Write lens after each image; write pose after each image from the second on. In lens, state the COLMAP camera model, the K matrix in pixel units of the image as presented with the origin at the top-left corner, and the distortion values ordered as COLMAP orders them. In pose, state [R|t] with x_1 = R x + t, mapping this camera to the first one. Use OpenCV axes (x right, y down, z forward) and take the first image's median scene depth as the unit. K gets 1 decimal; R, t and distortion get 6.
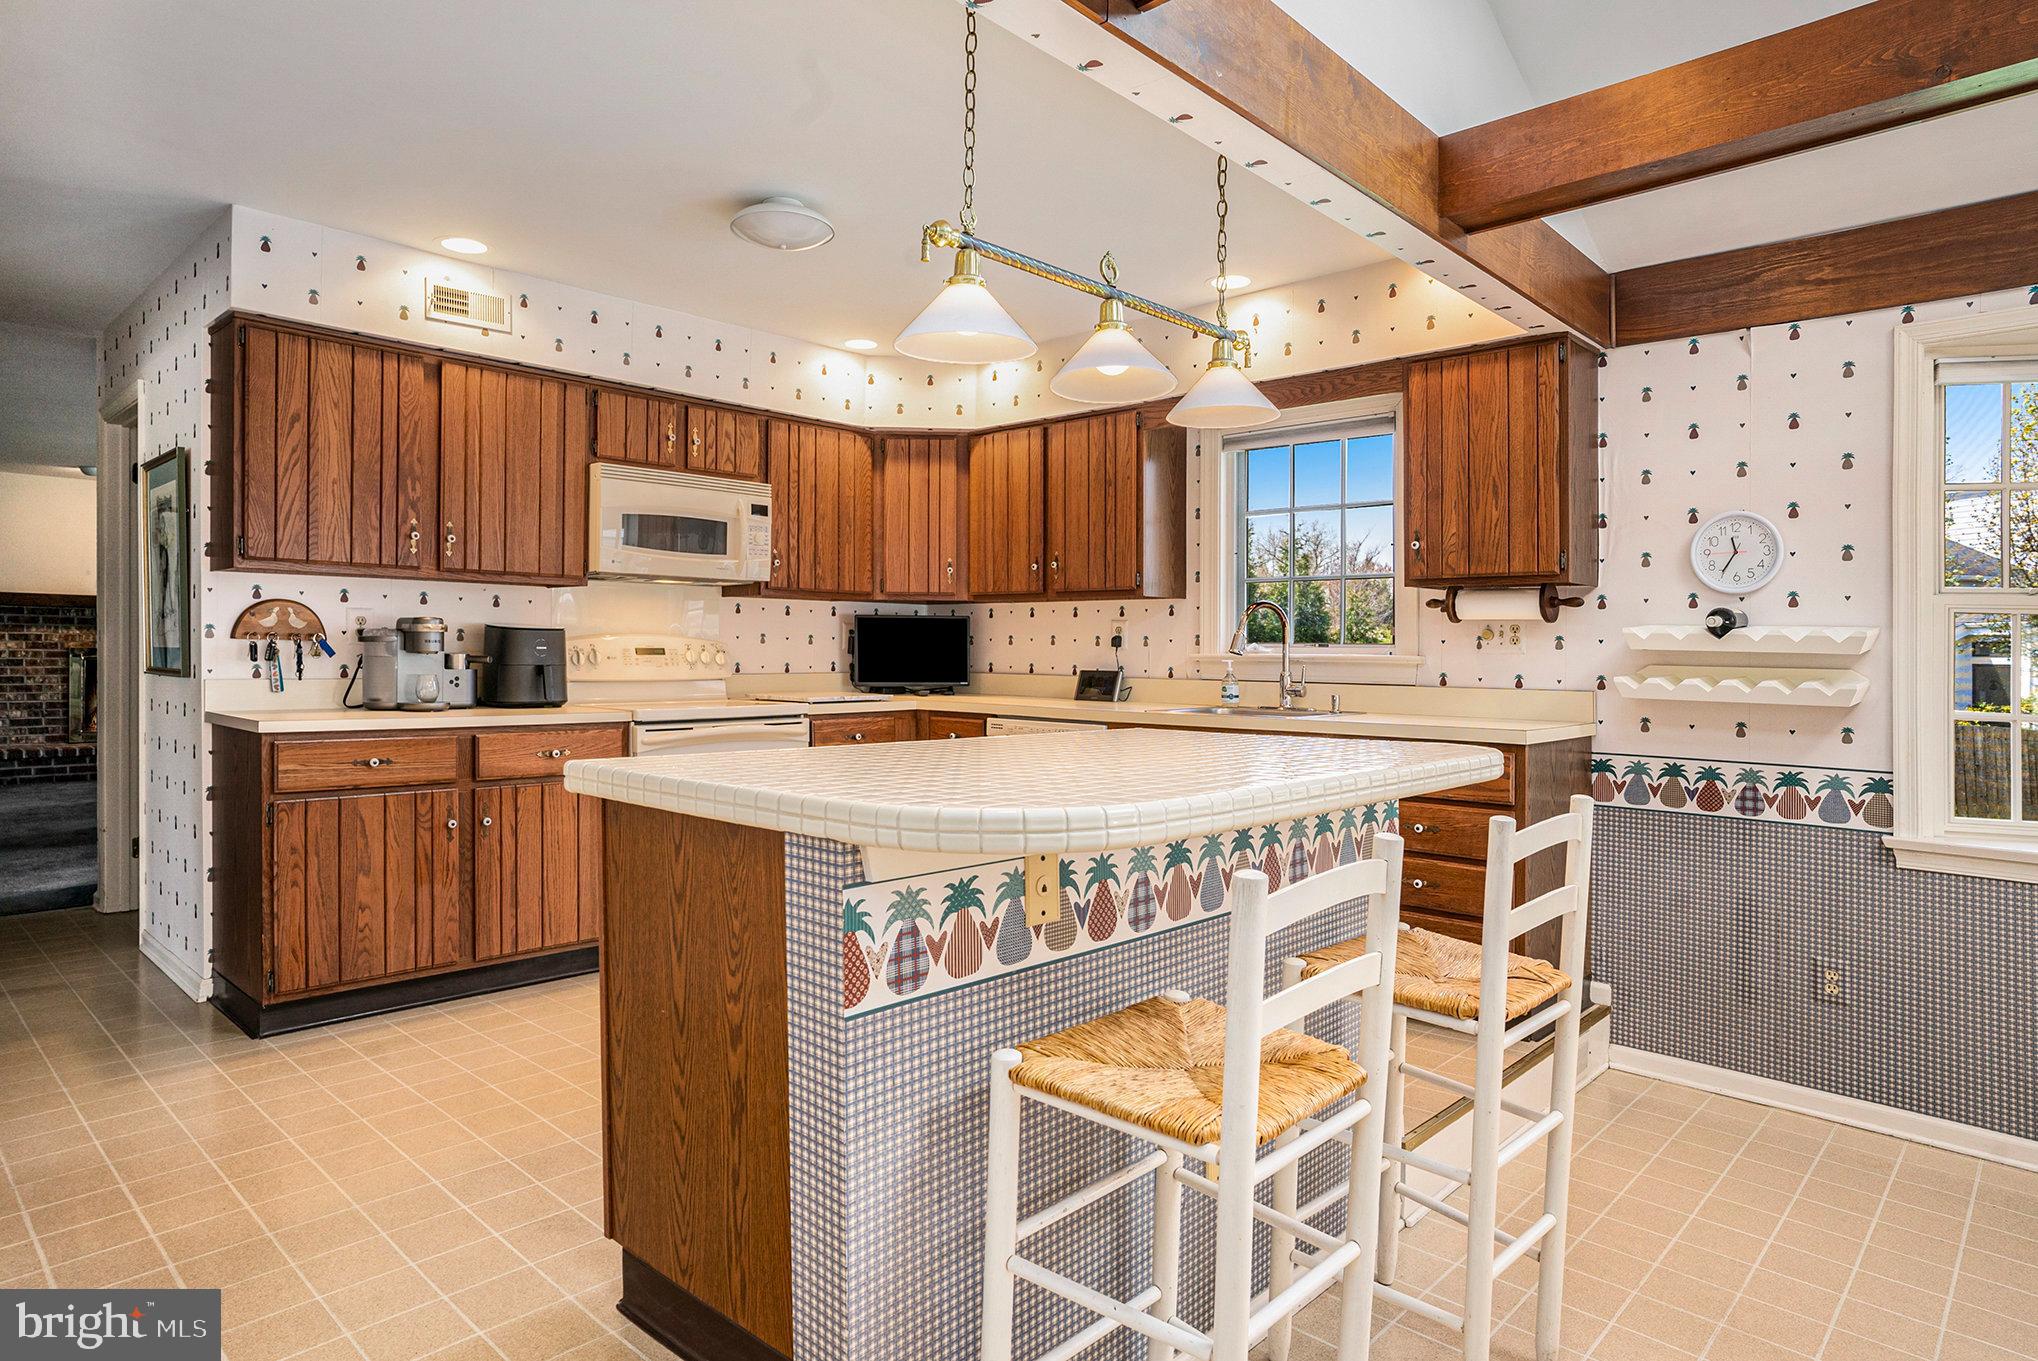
lens RADIAL K [[1176.7, 0, 1010.5], [0, 1176.7, 646.8], [0, 0, 1]] dist [-0.014930, 0.011900]
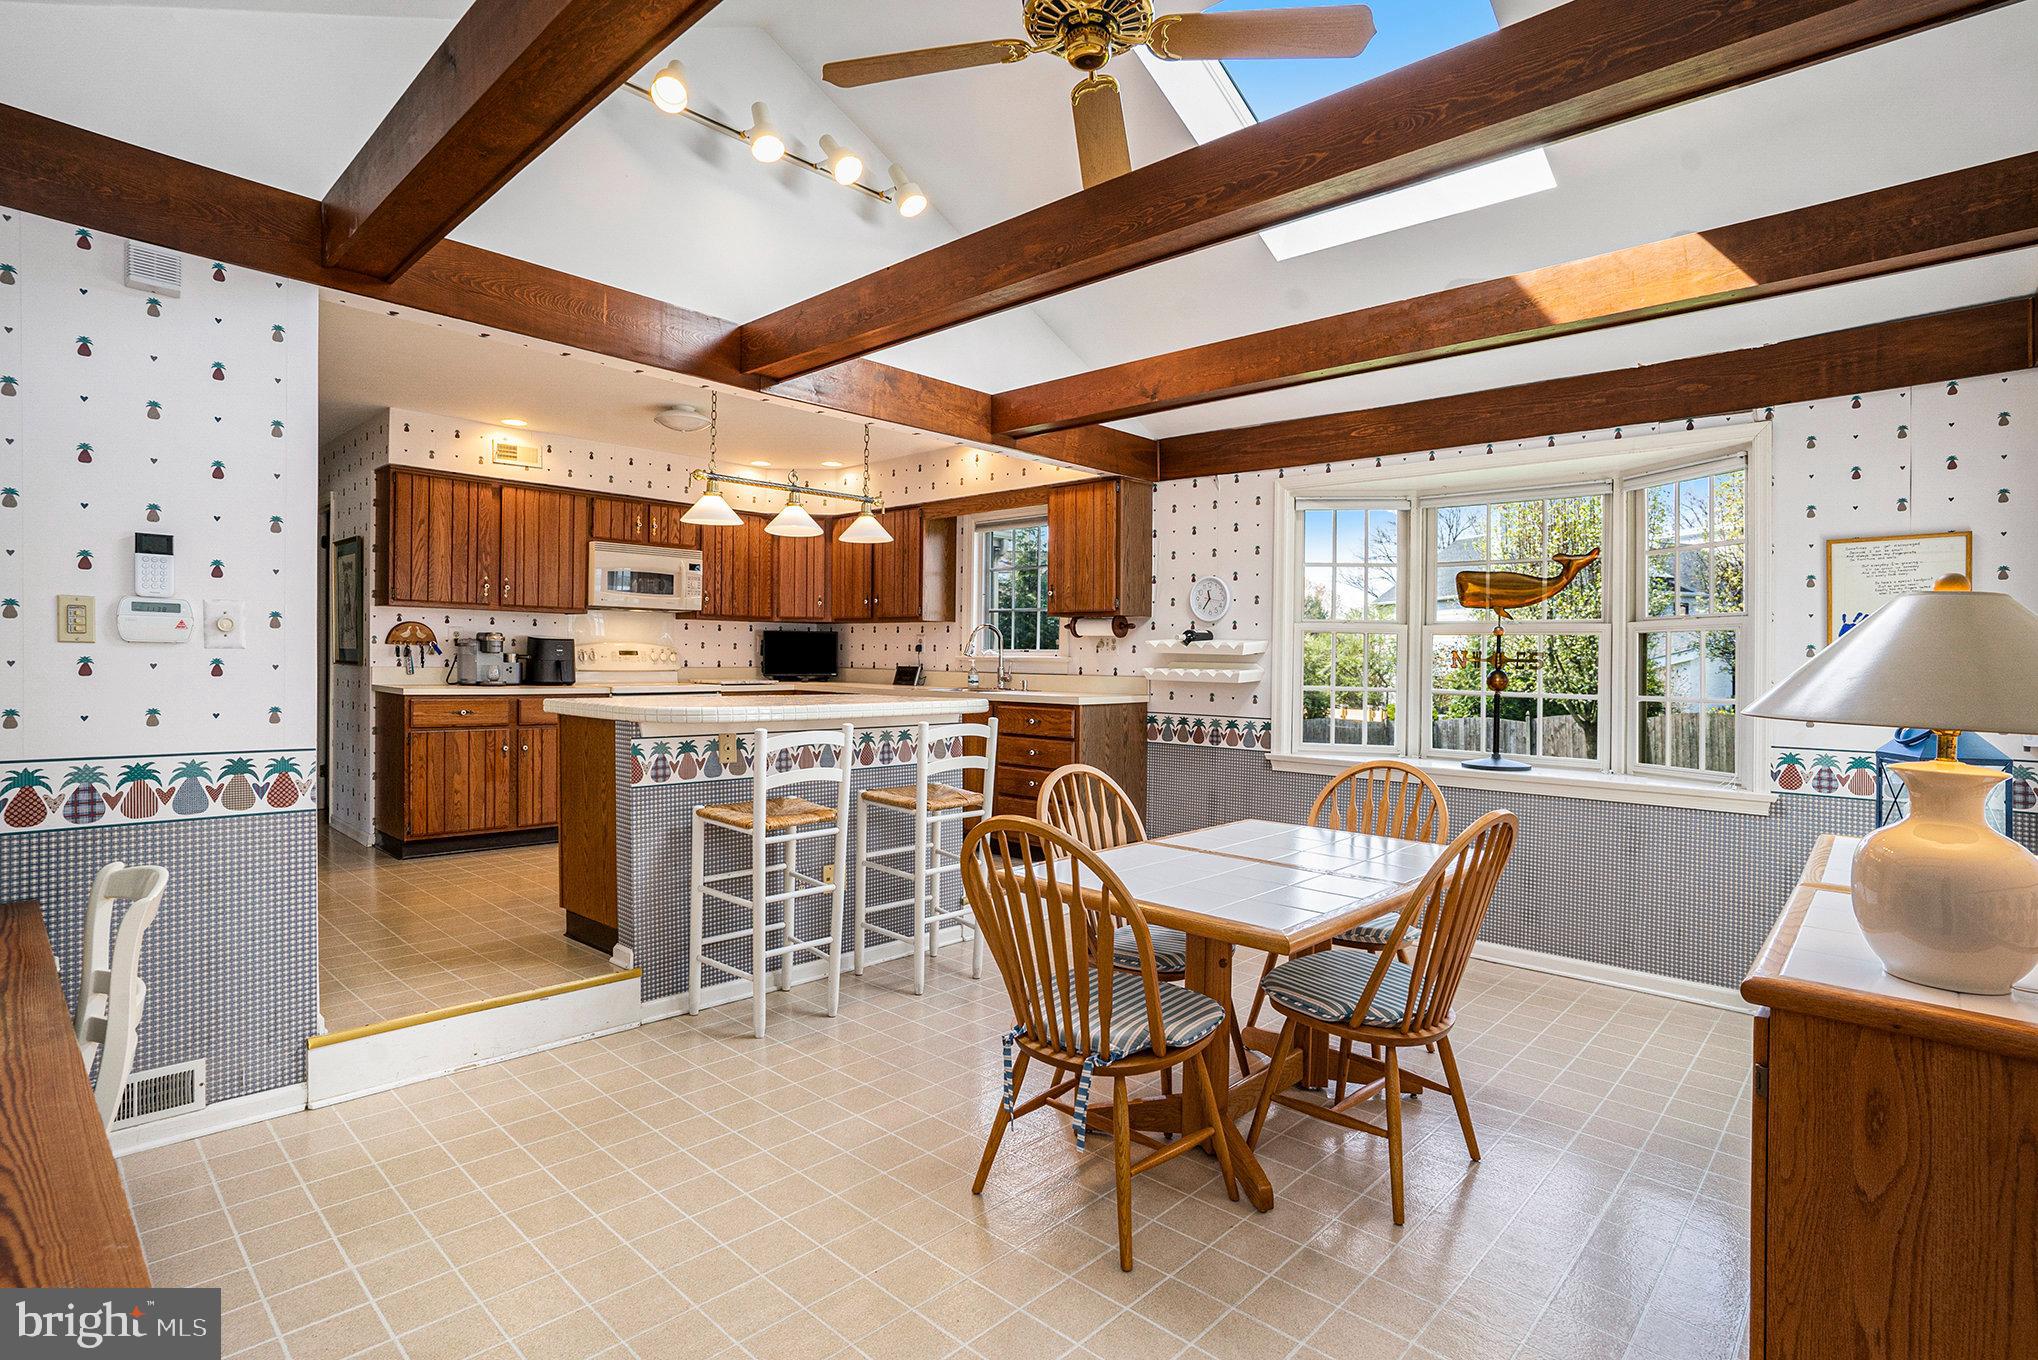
lens RADIAL K [[1015.8, 0, 1005.8], [0, 1015.8, 653.2], [0, 0, 1]] dist [-0.060500, 0.020492]
pose [[0.999972, 0.003855, -0.006454, 0.287701], [-0.003863, 0.999992, -0.001216, 0.005092], [0.006449, 0.001241, 0.999978, -0.506781]]
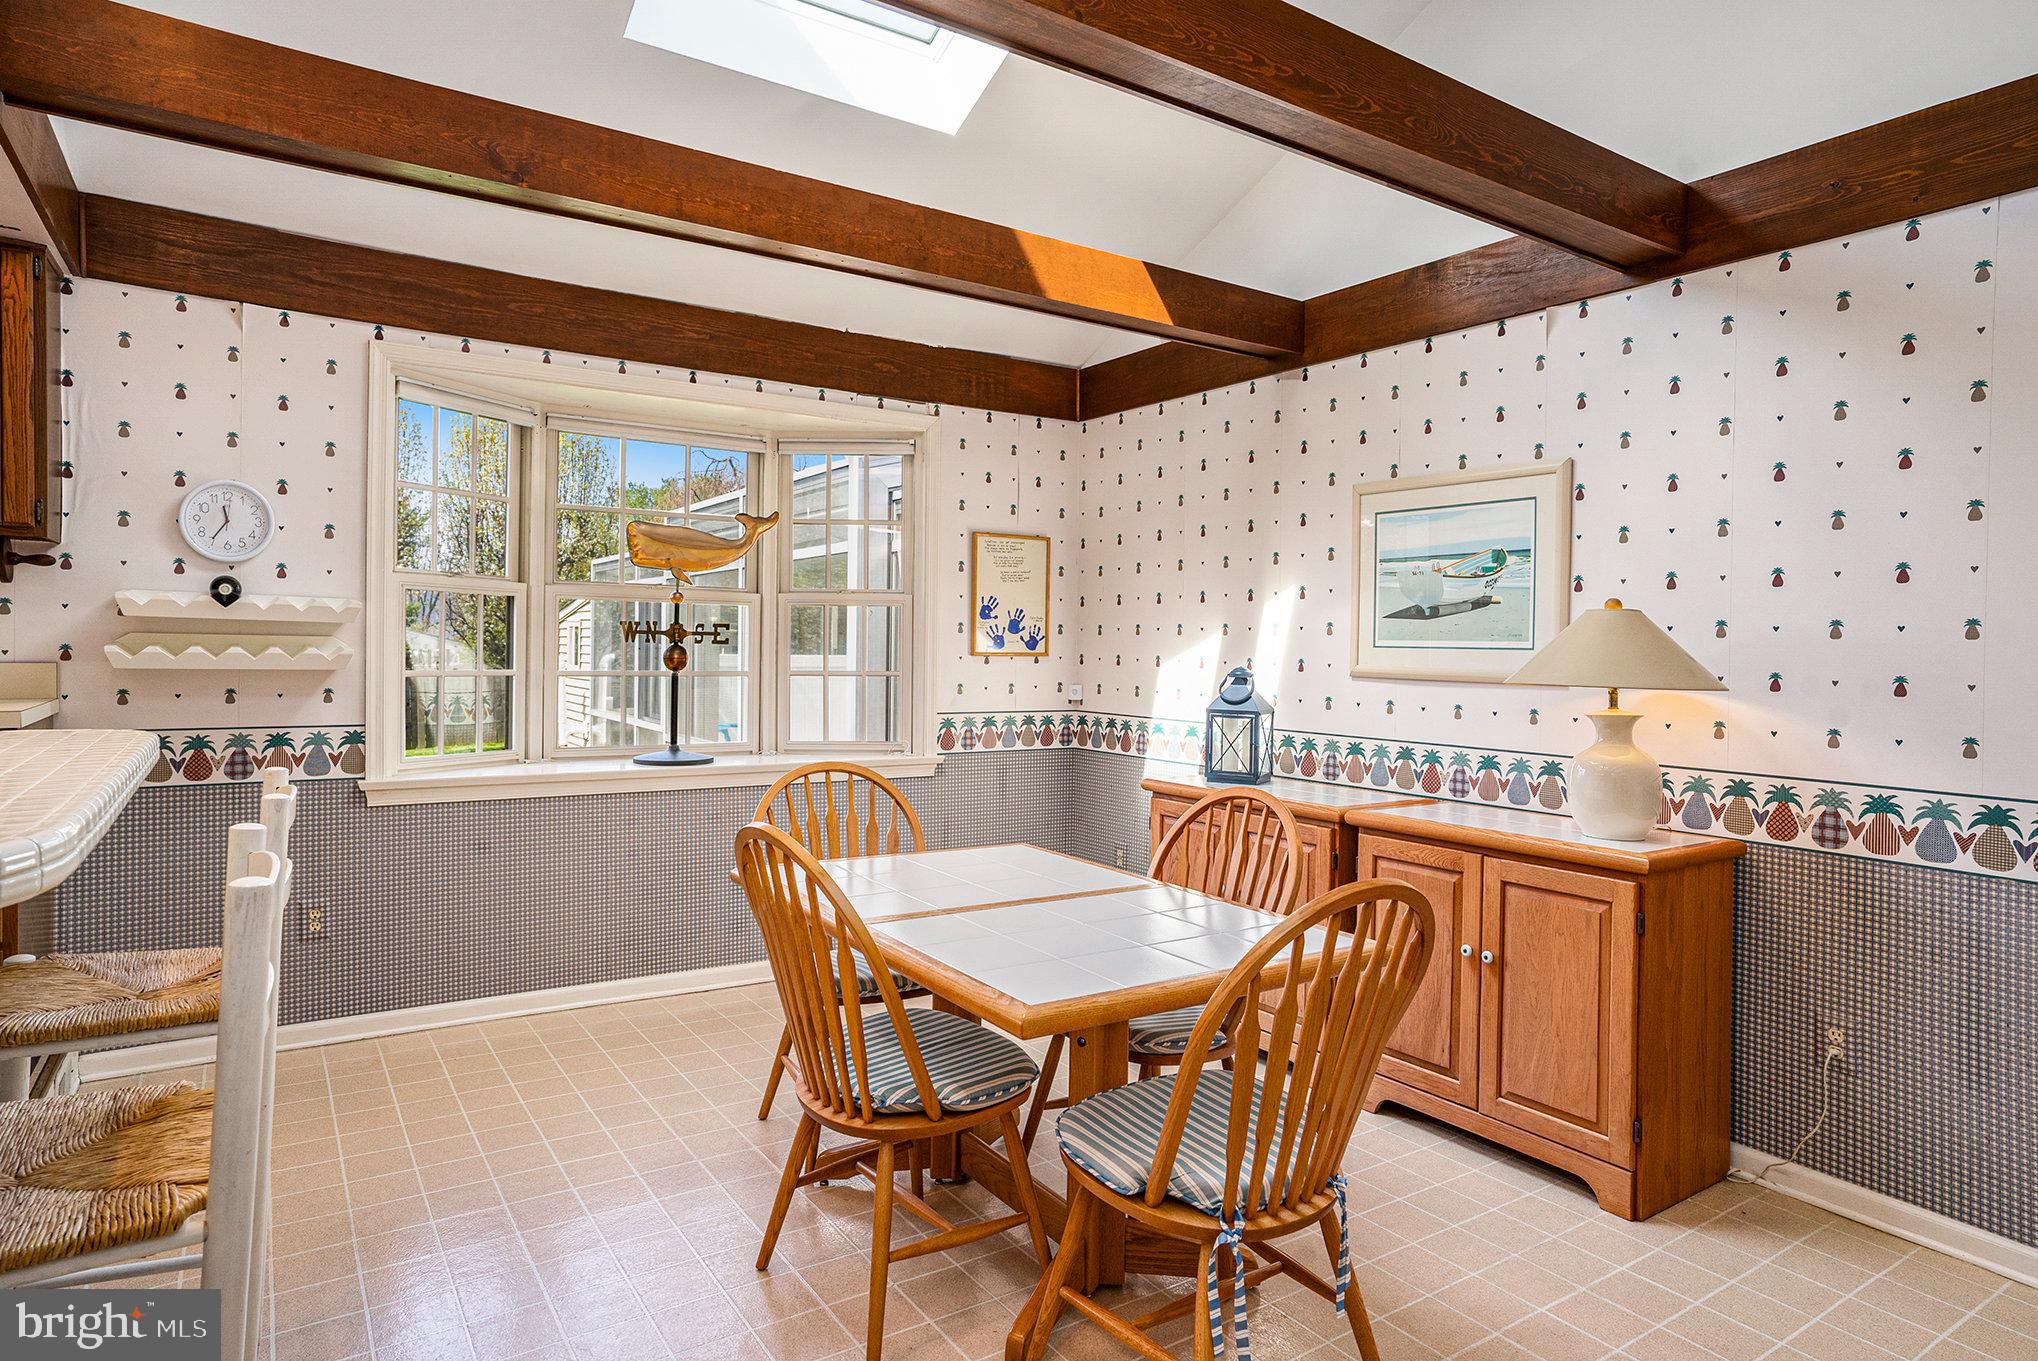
lens RADIAL K [[1176.7, 0, 1003.2], [0, 1176.7, 654.7], [0, 0, 1]] dist [-0.014930, 0.011900]
pose [[0.233165, -0.015062, 0.972321, -0.190466], [-0.017016, 0.999664, 0.019567, 0.003152], [-0.972288, -0.021107, 0.232830, 0.100368]]
